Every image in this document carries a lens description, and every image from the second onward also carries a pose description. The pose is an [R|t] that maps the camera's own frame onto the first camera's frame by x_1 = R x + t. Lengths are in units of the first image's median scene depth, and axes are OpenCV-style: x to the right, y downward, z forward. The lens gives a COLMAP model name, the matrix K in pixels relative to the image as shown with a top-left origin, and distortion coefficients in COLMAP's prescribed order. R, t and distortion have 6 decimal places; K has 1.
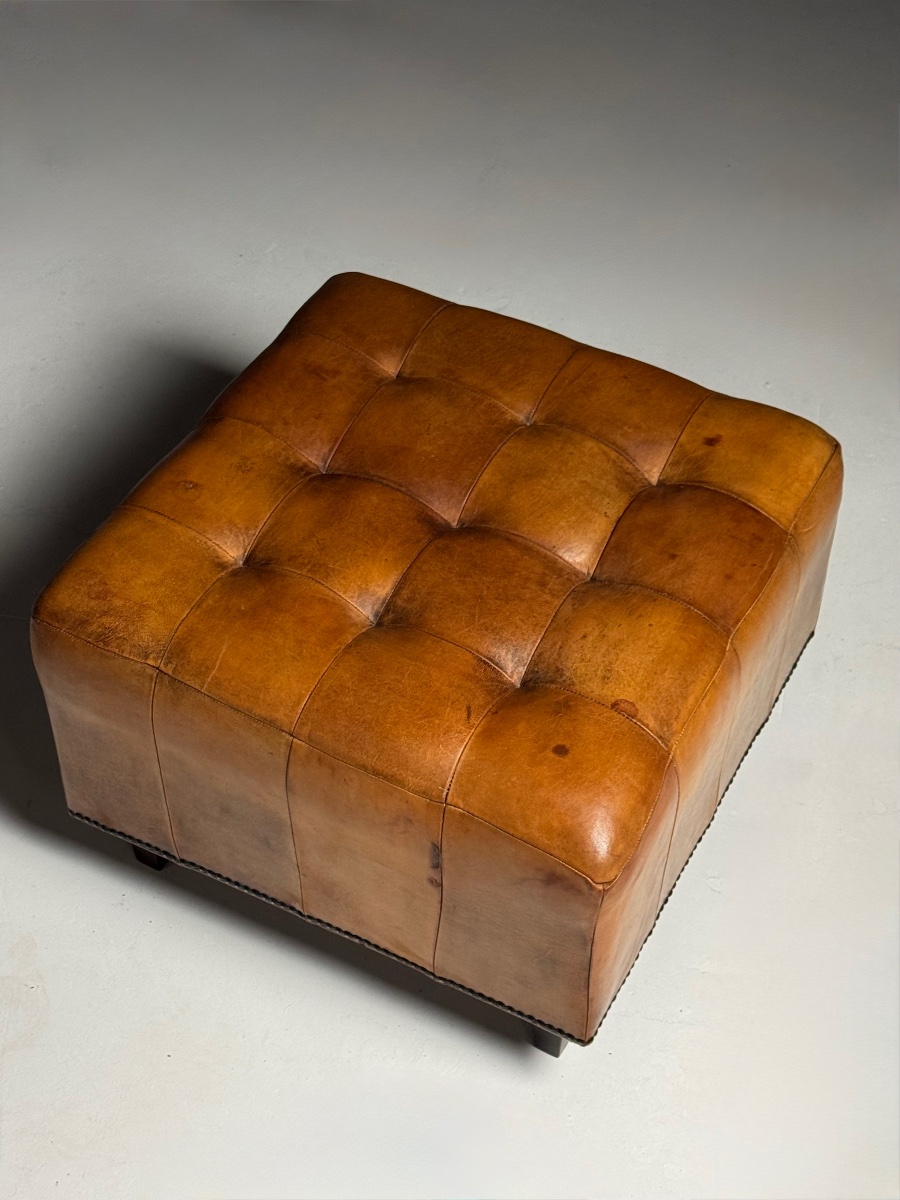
lens RADIAL K [[2109.2, 0, 451.6], [0, 2109.2, 600.4], [0, 0, 1]] dist [0.019435, 0.000000]
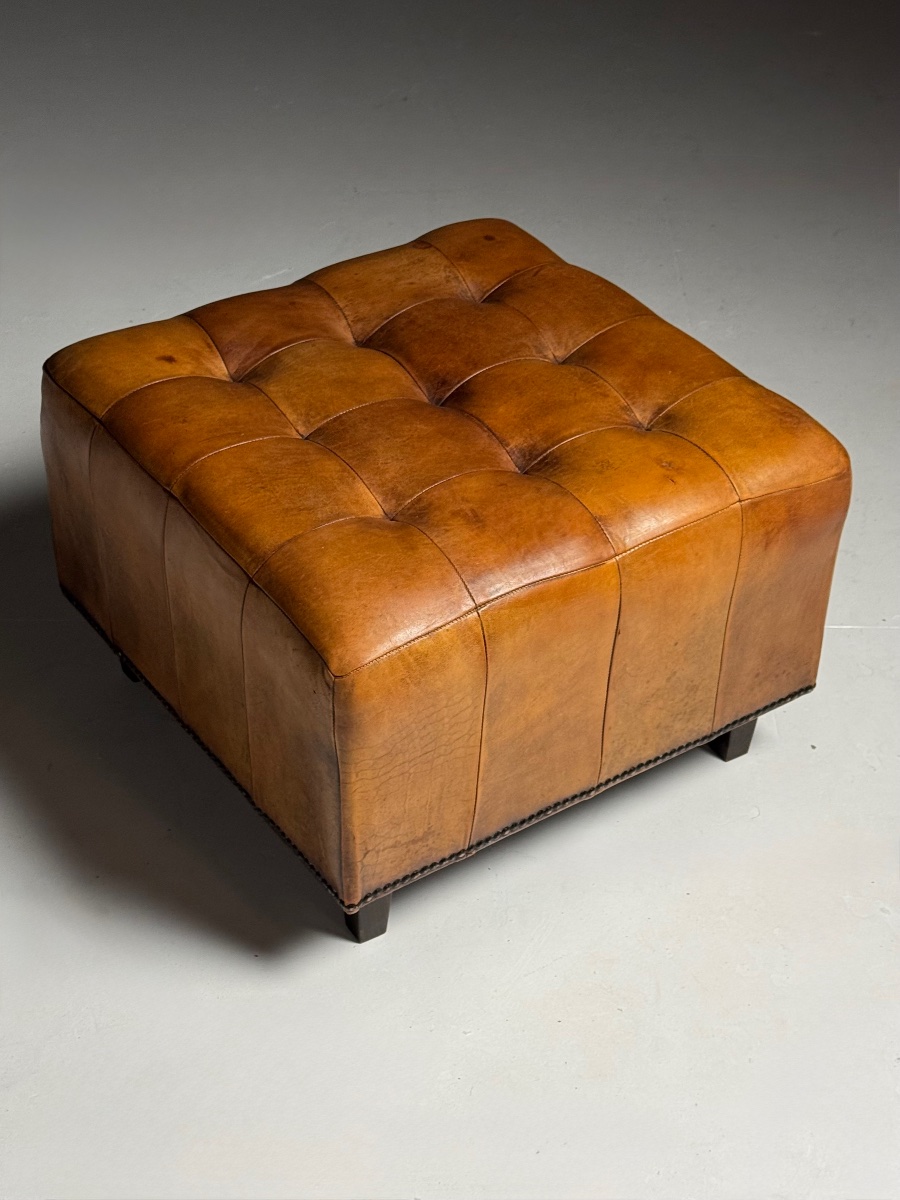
lens RADIAL K [[2015.4, 0, 447.0], [0, 2015.4, 601.3], [0, 0, 1]] dist [0.115734, 0.000000]
pose [[-0.886594, -0.304664, 0.348039, -0.394406], [0.316938, 0.147909, 0.936842, -0.989796], [-0.336901, 0.940905, -0.034576, 1.176536]]
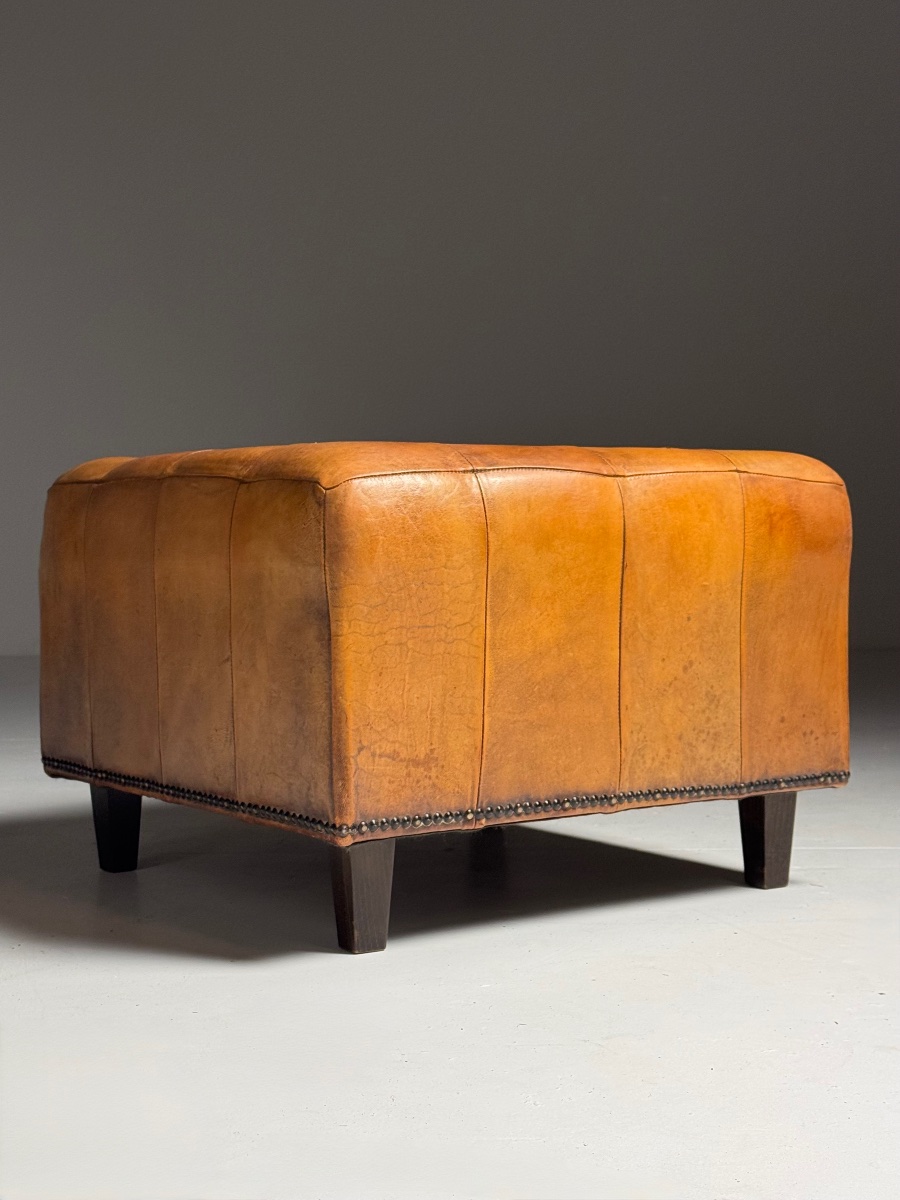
lens RADIAL K [[1877.5, 0, 449.8], [0, 1877.5, 600.3], [0, 0, 1]] dist [0.122175, 0.000000]
pose [[-0.890374, -0.017609, 0.454888, -0.453843], [0.331610, 0.659503, 0.674604, -0.658754], [-0.311879, 0.751495, -0.581366, 1.655944]]
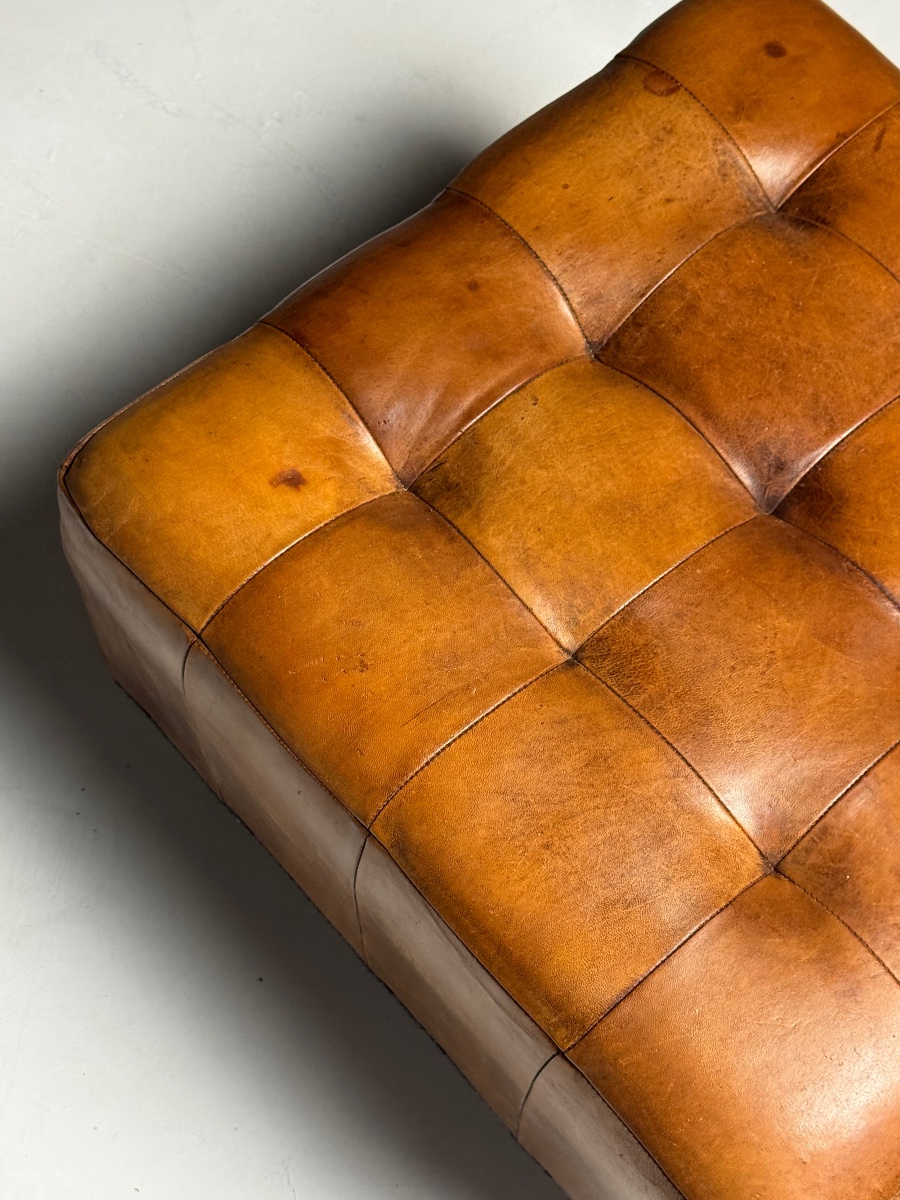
lens RADIAL K [[1867.4, 0, 447.0], [0, 1867.4, 609.8], [0, 0, 1]] dist [0.129522, 0.000000]
pose [[-0.935170, -0.329151, 0.130831, 0.008171], [0.240446, -0.318717, 0.916845, -0.571851], [-0.260083, 0.888864, 0.377197, 0.891554]]
